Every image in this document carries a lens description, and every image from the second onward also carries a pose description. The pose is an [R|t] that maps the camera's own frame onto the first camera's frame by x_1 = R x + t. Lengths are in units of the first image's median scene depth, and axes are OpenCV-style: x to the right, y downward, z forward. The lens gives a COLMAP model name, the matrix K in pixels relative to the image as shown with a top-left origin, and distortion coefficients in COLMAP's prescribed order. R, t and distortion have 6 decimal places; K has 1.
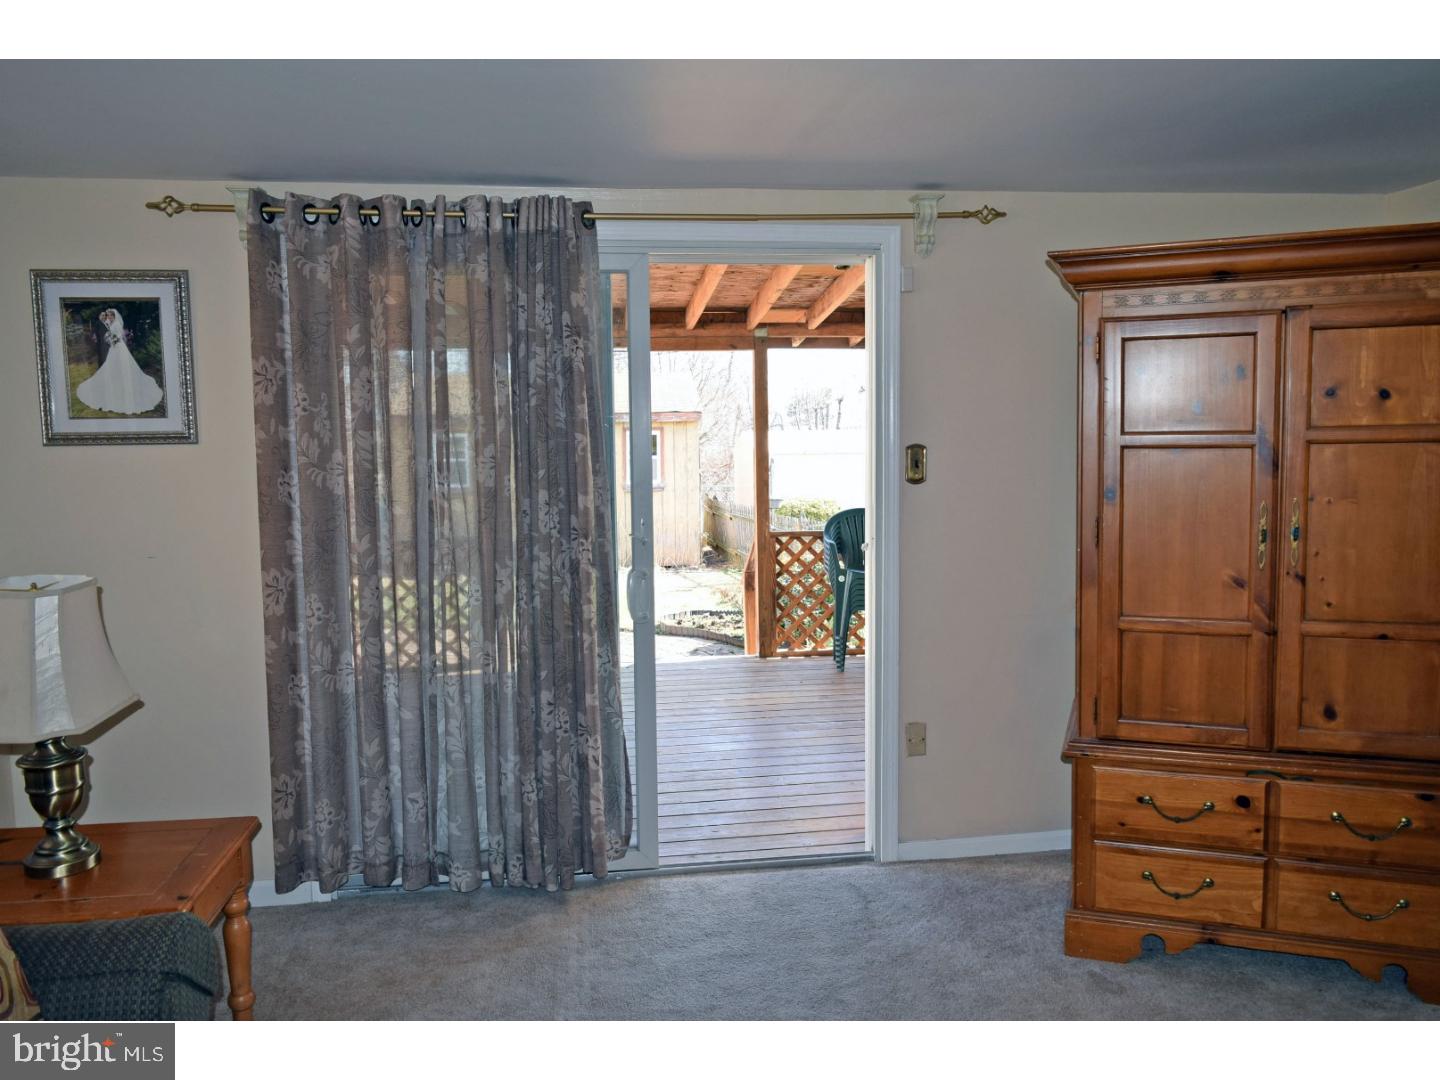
lens RADIAL K [[1114.1, 0, 717.1], [0, 1114.1, 532.4], [0, 0, 1]] dist [-0.014803, -0.001094]
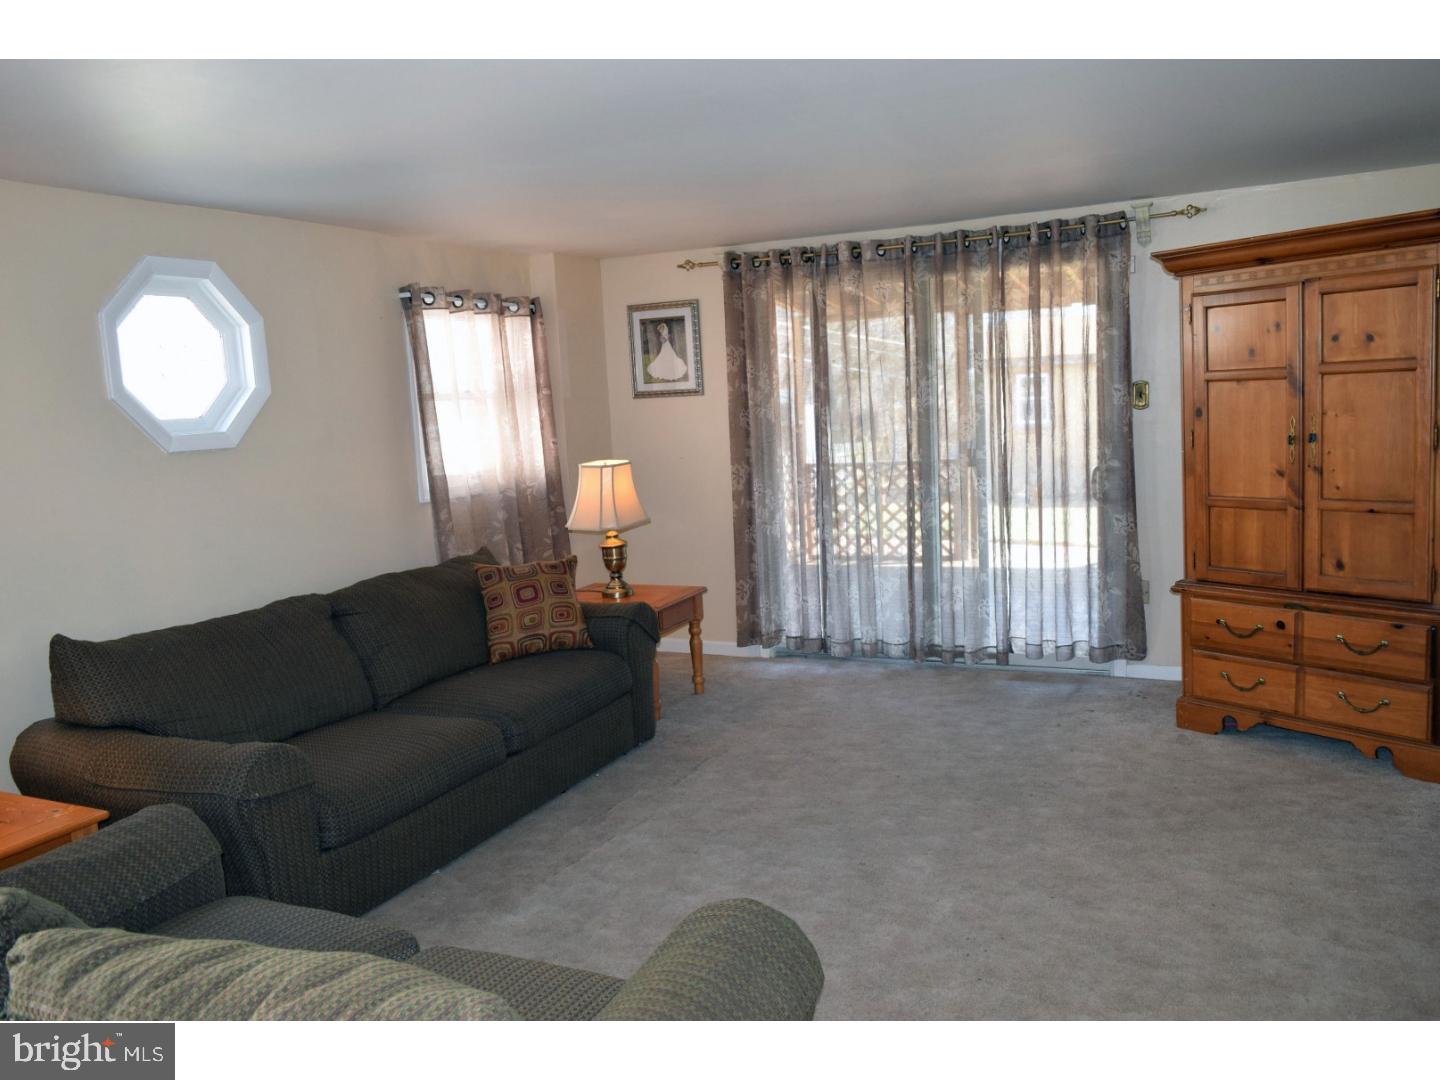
lens RADIAL K [[1114.1, 0, 723.4], [0, 1114.1, 541.6], [0, 0, 1]] dist [-0.014803, -0.001094]
pose [[0.840479, 0.043037, -0.540132, 0.636773], [-0.010050, 0.997907, 0.063874, 0.048714], [0.541751, -0.048256, 0.839153, -0.598894]]
